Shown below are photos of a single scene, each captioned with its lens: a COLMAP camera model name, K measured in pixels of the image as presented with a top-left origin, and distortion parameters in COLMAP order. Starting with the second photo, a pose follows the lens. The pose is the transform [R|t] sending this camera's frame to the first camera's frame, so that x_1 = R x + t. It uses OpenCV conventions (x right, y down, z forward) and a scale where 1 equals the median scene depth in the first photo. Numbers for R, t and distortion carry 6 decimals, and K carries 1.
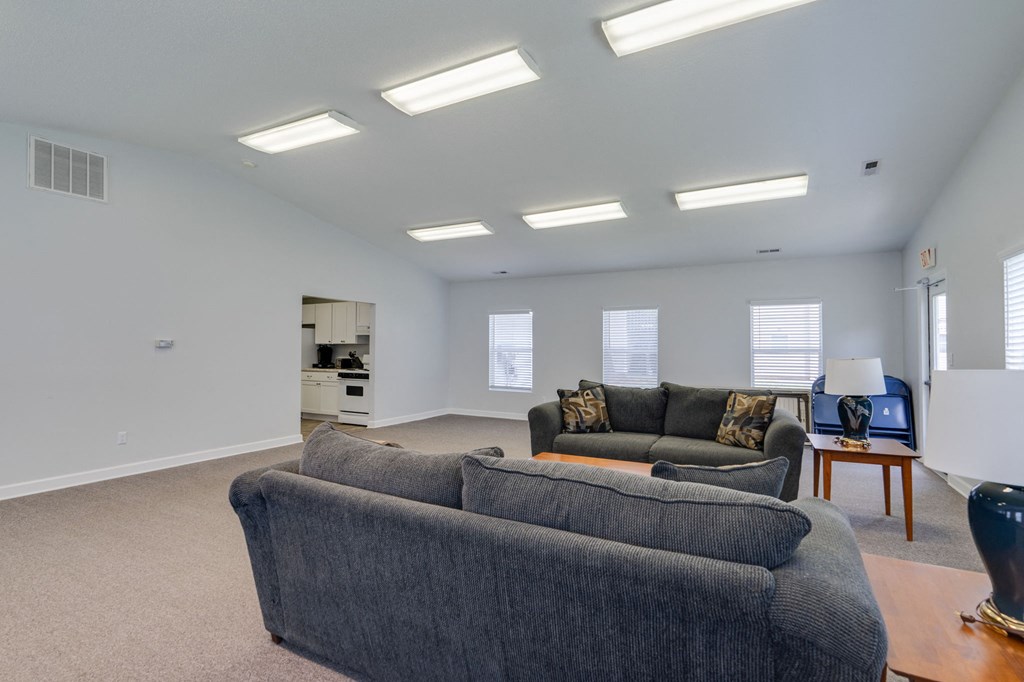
lens RADIAL K [[486.3, 0, 516.3], [0, 486.3, 342.8], [0, 0, 1]] dist [-0.000909, -0.000080]
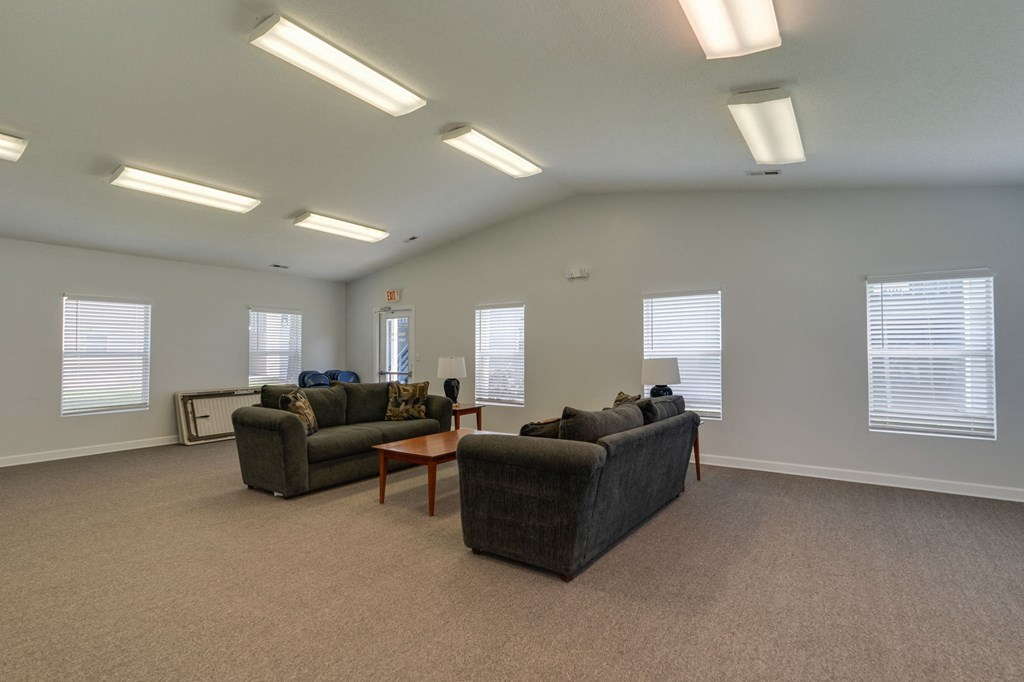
lens RADIAL K [[478.1, 0, 511.8], [0, 478.1, 350.1], [0, 0, 1]] dist [0.003214, 0.000409]
pose [[0.145852, 0.002153, 0.989304, -0.771502], [-0.014469, 0.999895, -0.000042, 0.002164], [-0.989201, -0.014308, 0.145868, 0.419221]]
